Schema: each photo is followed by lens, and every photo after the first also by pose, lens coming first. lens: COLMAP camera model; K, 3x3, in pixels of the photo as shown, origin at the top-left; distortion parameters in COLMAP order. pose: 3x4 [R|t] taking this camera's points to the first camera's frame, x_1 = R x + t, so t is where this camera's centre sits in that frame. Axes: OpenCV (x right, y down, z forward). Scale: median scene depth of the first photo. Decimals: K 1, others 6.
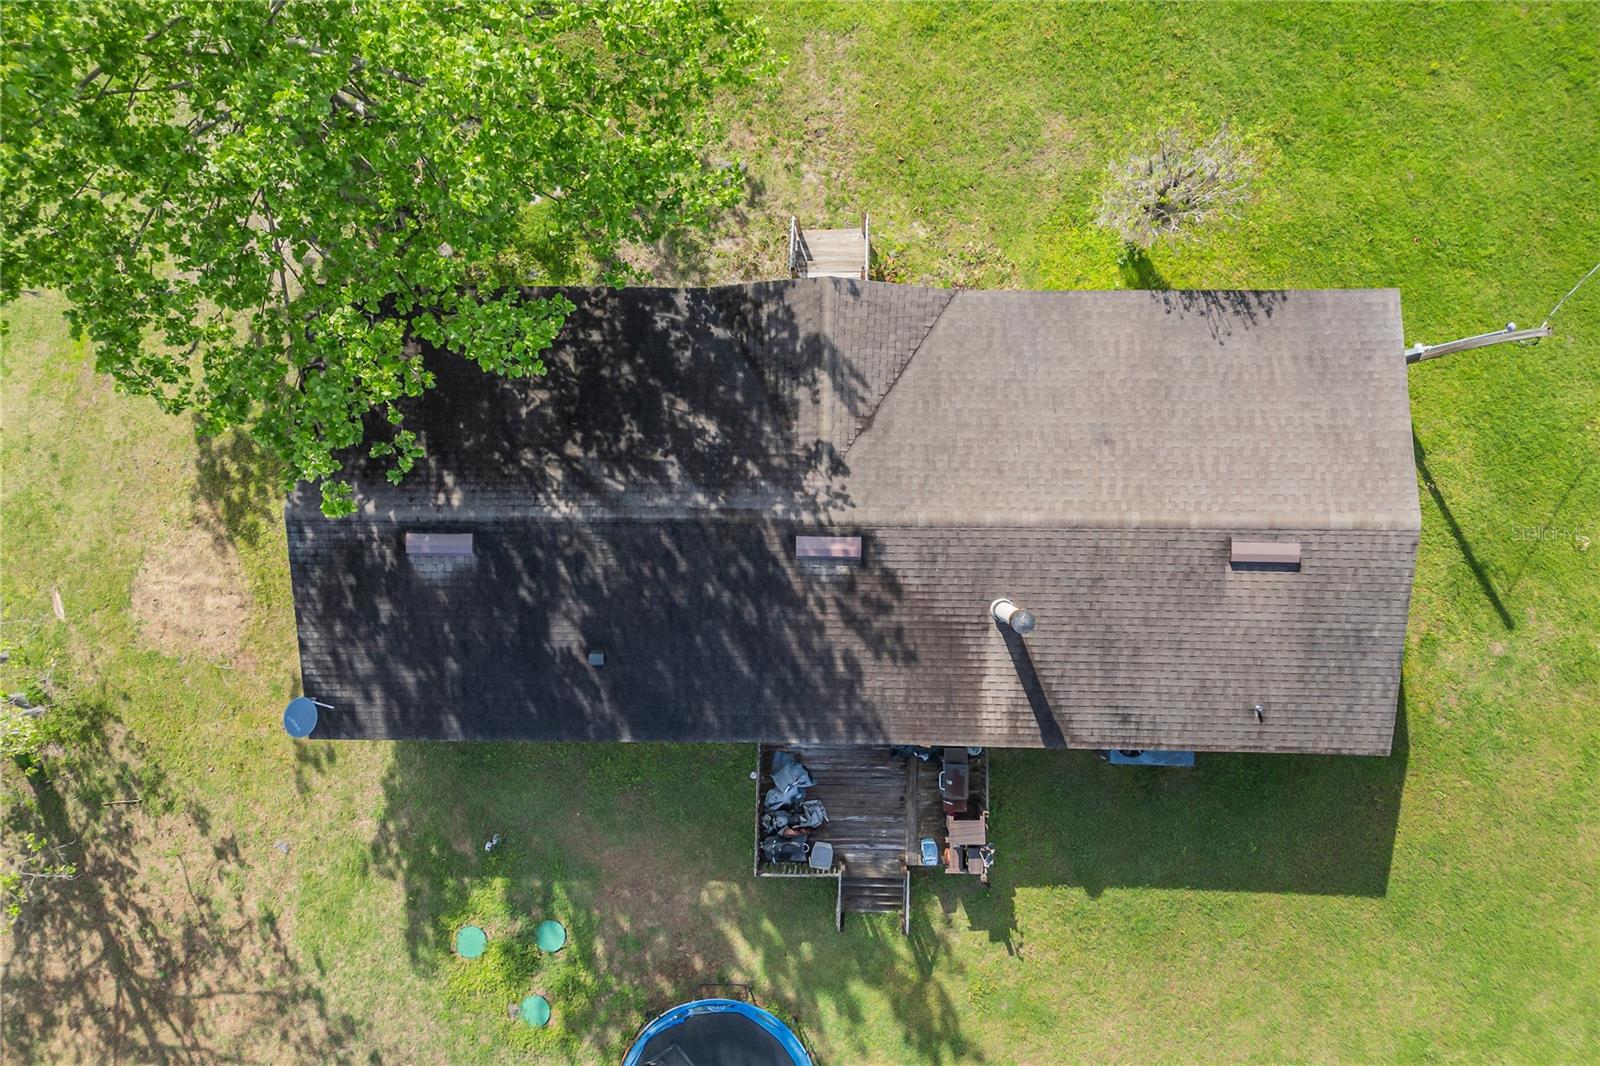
lens RADIAL K [[1137.4, 0, 816.9], [0, 1137.4, 530.7], [0, 0, 1]] dist [0.073634, -0.072006]
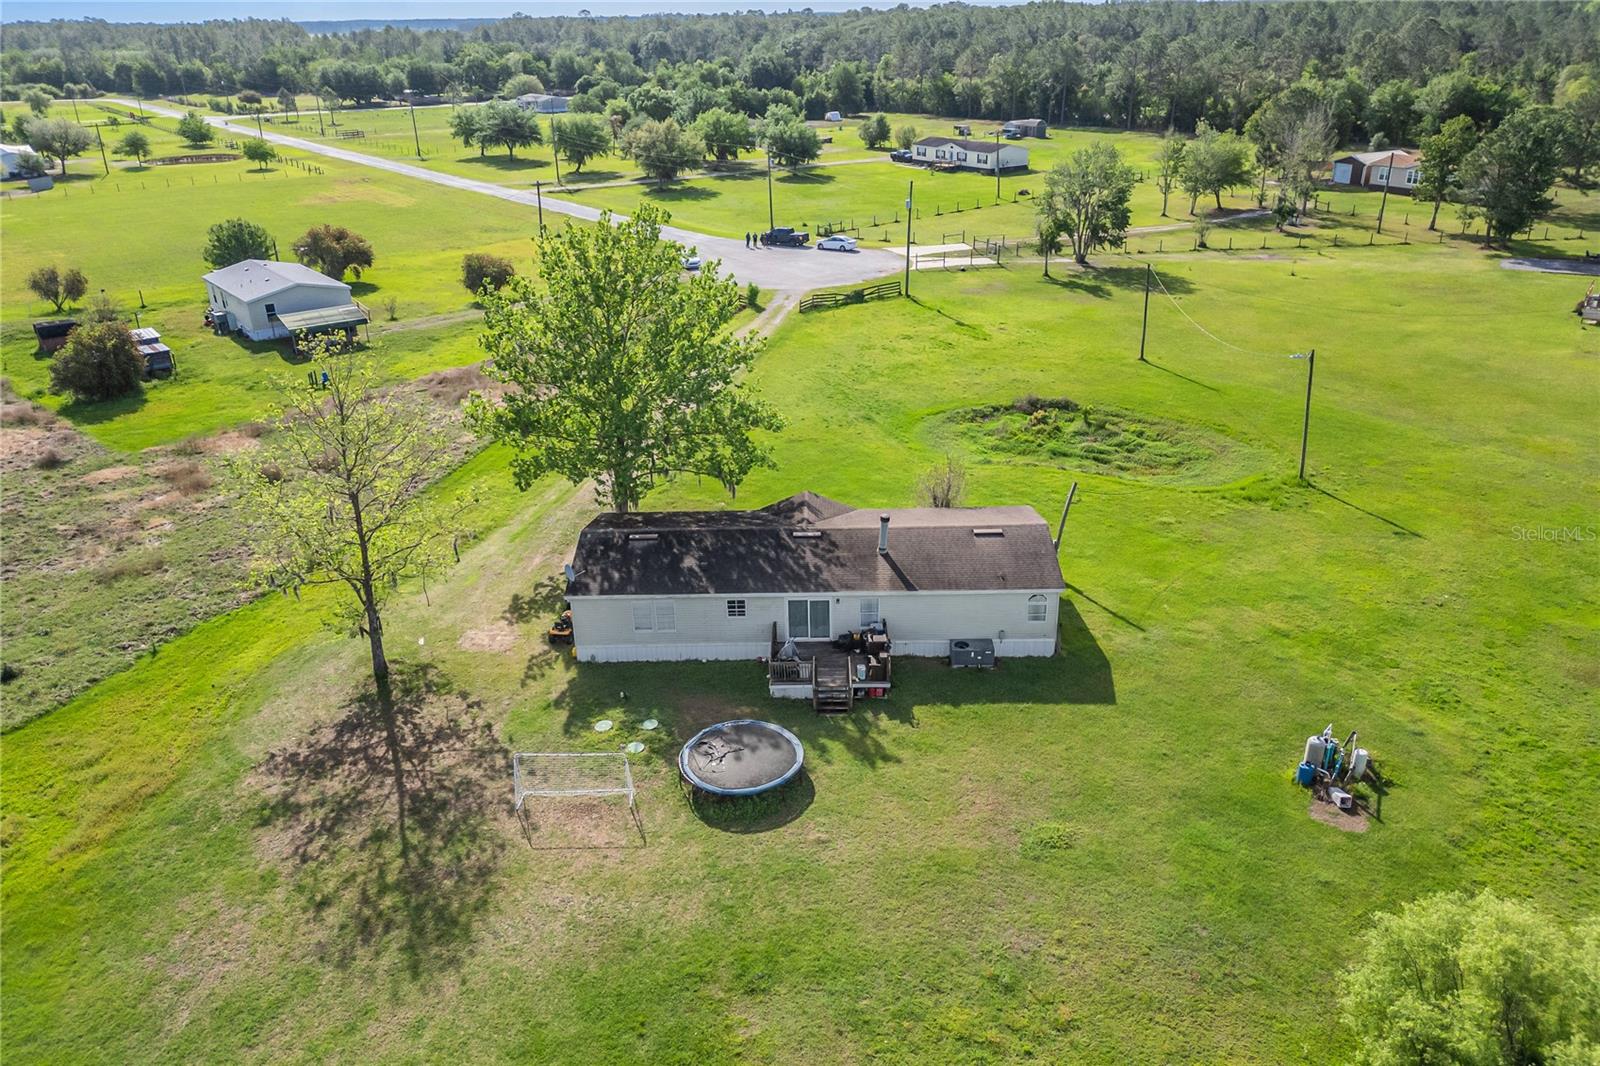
lens RADIAL K [[1137.4, 0, 816.9], [0, 1137.4, 530.7], [0, 0, 1]] dist [0.073634, -0.072006]
pose [[0.999966, -0.003150, 0.007593, 0.011254], [0.008219, 0.398503, -0.917130, 1.838578], [-0.000136, 0.917162, 0.398516, 0.040379]]
